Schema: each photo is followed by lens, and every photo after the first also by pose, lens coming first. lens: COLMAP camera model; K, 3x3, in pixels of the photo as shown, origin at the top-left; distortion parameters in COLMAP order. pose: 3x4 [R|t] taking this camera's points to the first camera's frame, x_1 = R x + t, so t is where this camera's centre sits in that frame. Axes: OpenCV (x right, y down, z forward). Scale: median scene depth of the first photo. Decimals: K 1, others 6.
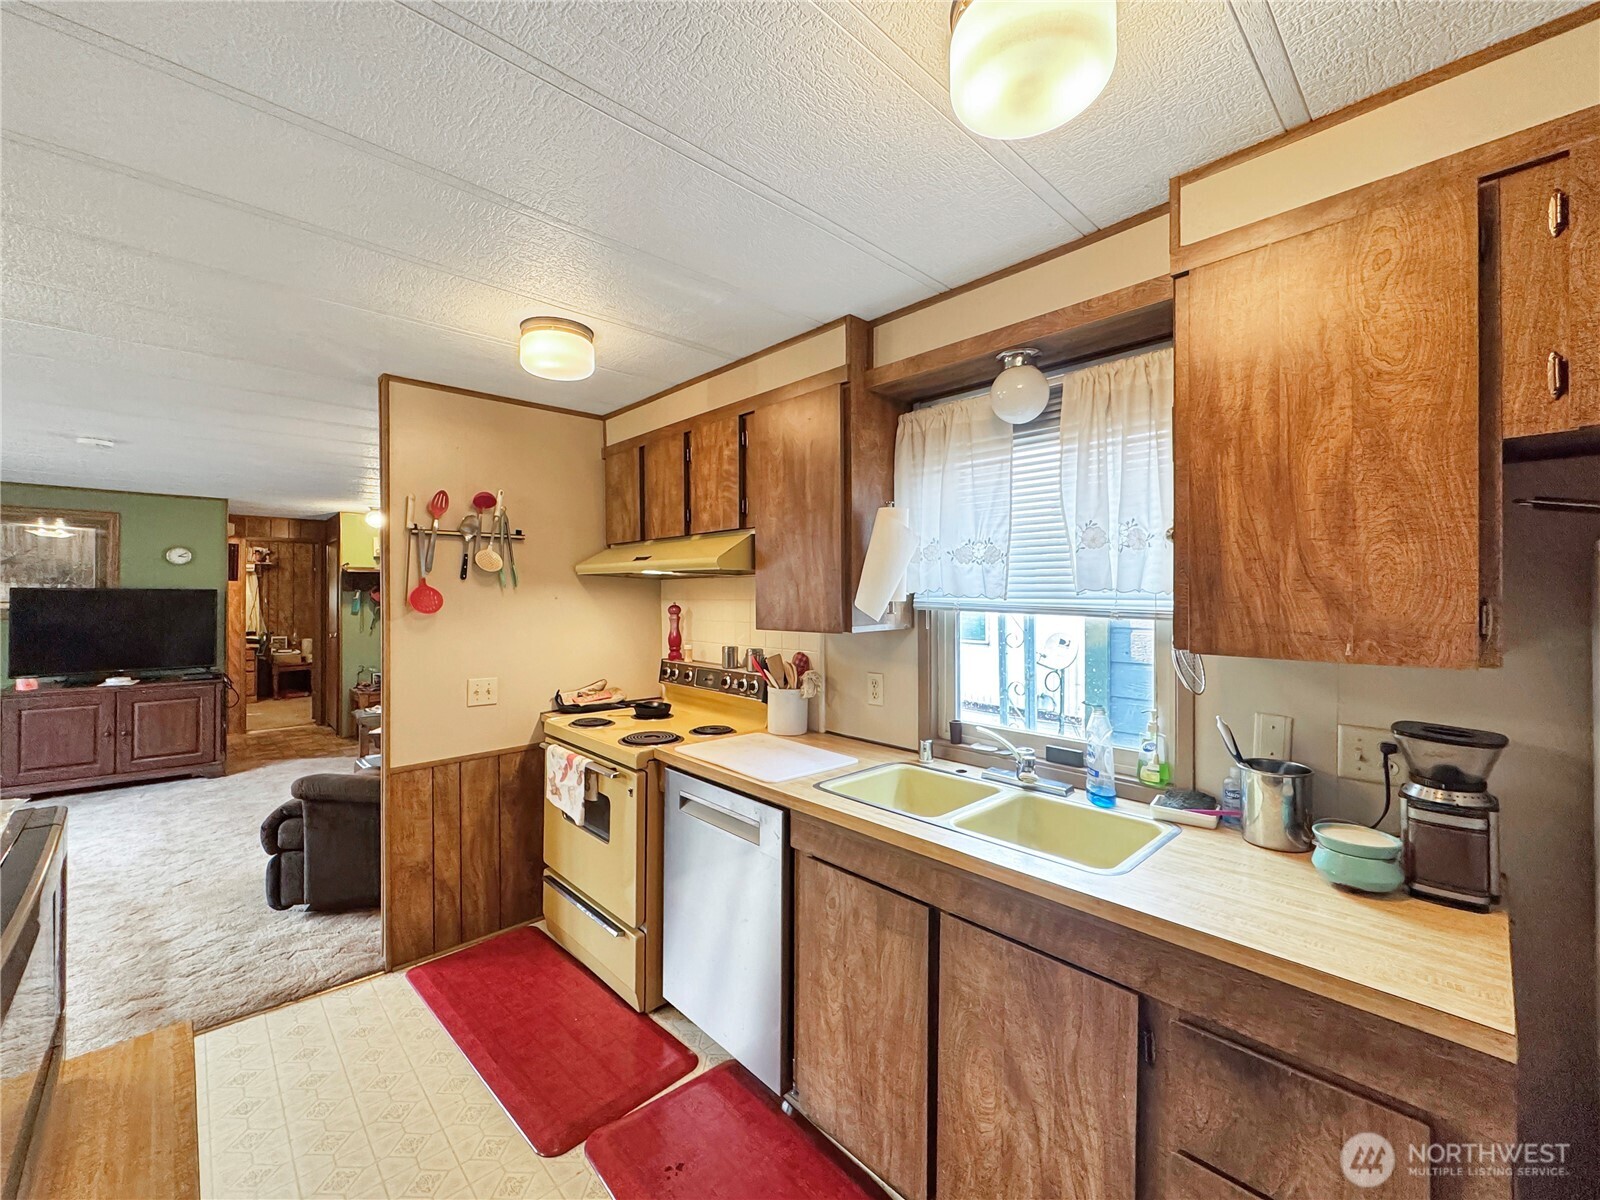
lens RADIAL K [[647.2, 0, 800.0], [0, 647.2, 600.0], [0, 0, 1]] dist [-0.000258, 0.000289]
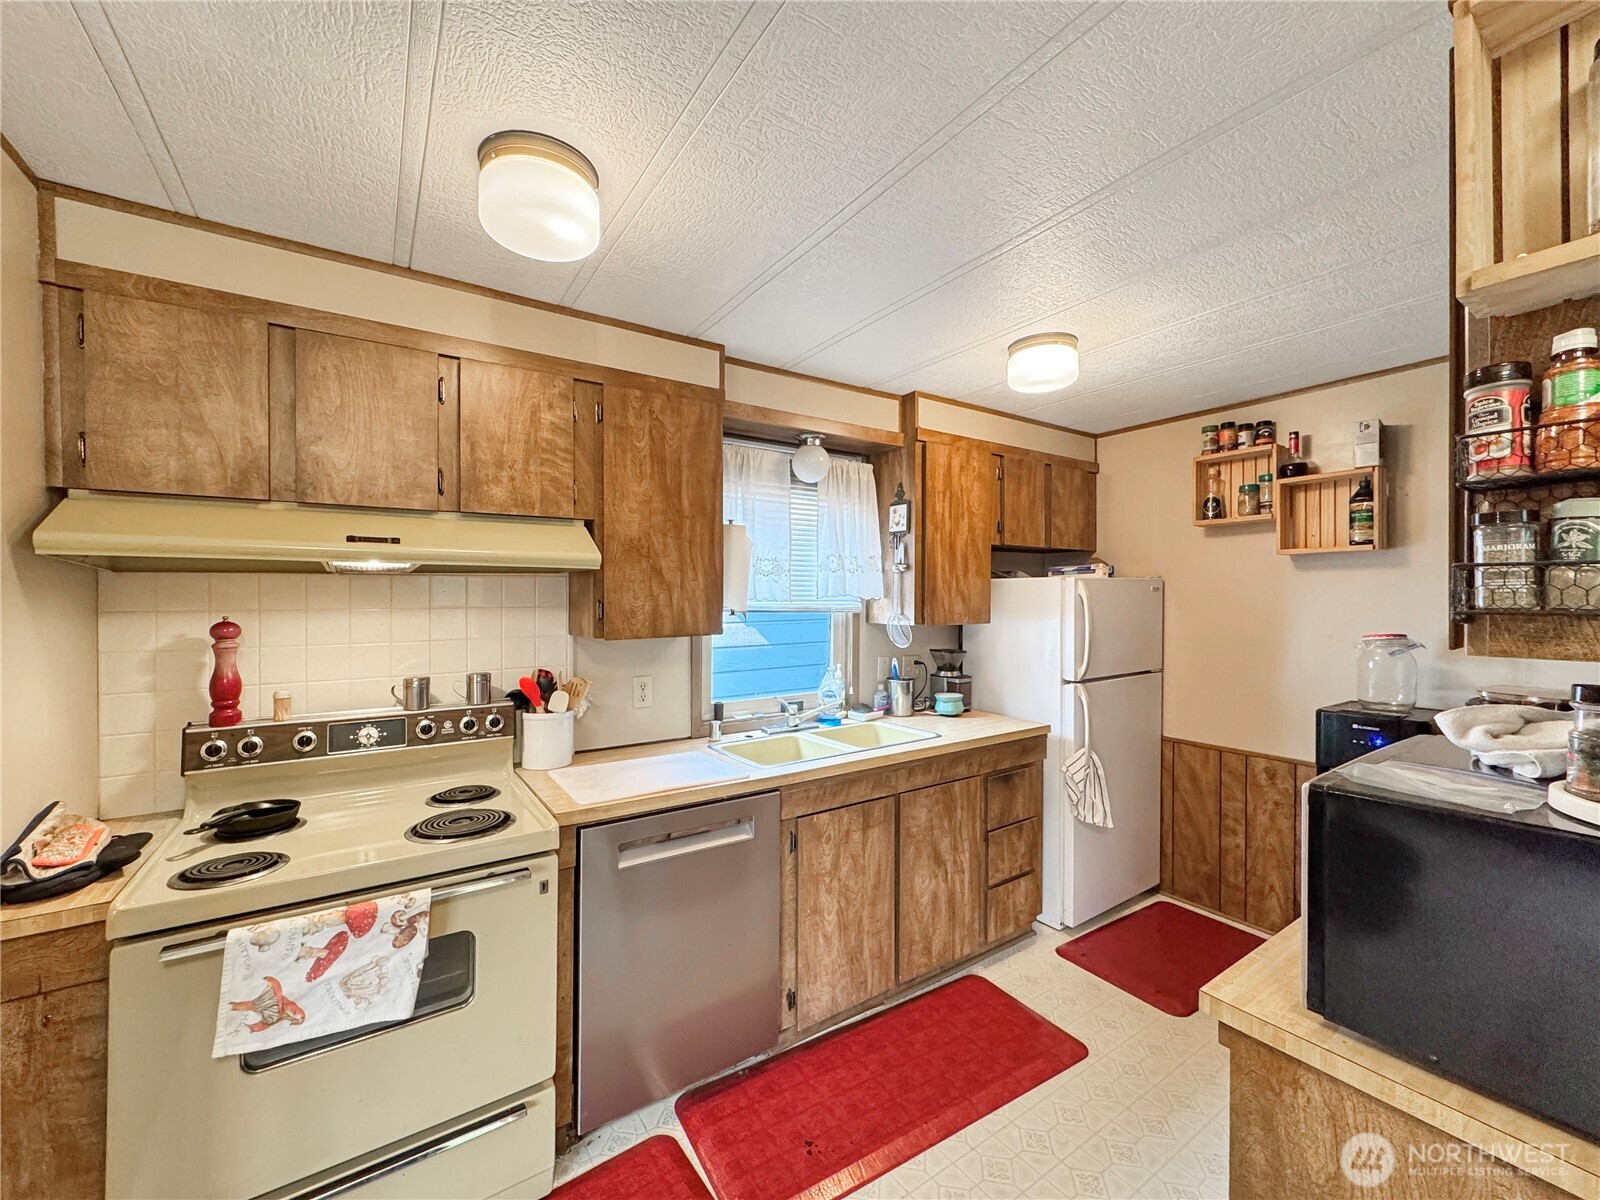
lens RADIAL K [[644.6, 0, 798.5], [0, 644.6, 615.1], [0, 0, 1]] dist [0.001475, 0.000179]
pose [[0.168556, -0.028515, 0.985279, -0.960069], [0.013382, 0.999556, 0.026639, -0.008478], [-0.985601, 0.008695, 0.168863, 0.667516]]
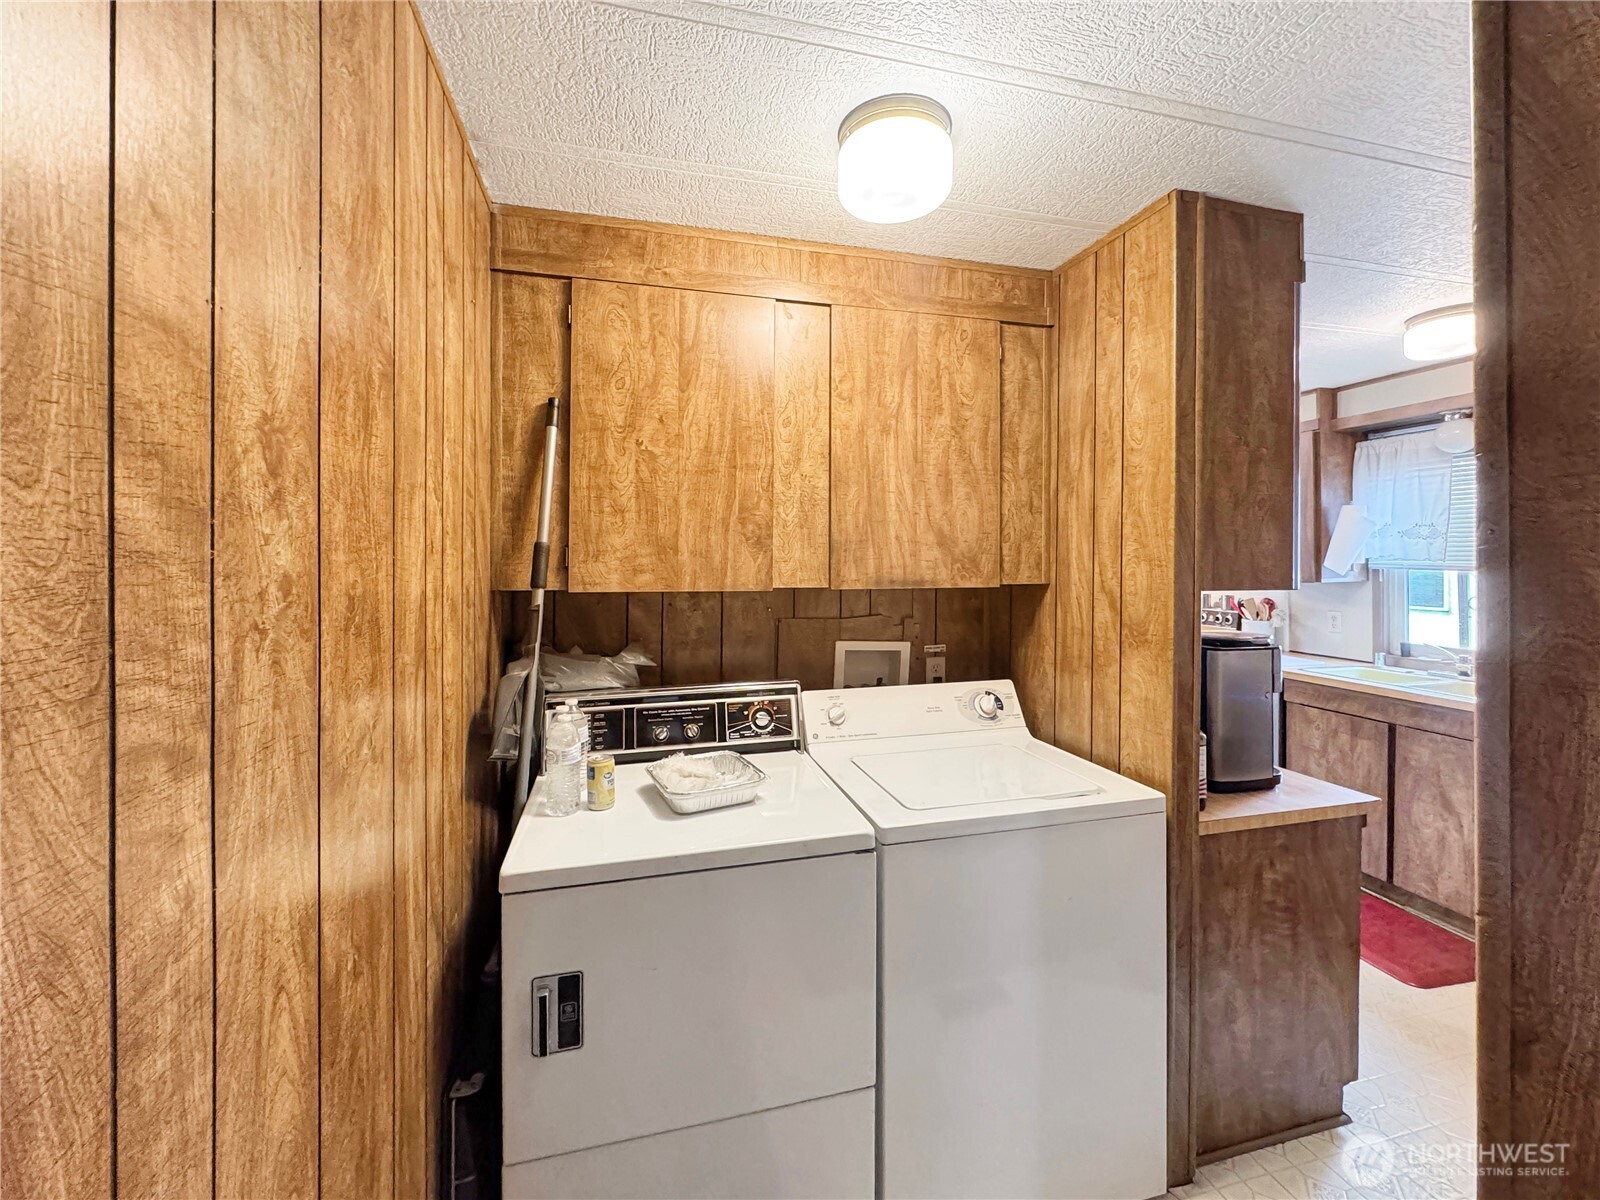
lens RADIAL K [[659.2, 0, 797.2], [0, 659.2, 562.0], [0, 0, 1]] dist [-0.000983, -0.000019]
pose [[0.876528, 0.000103, -0.481351, -0.274354], [-0.000200, 1.000000, -0.000151, -0.000798], [0.481351, 0.000229, 0.876528, -1.074117]]
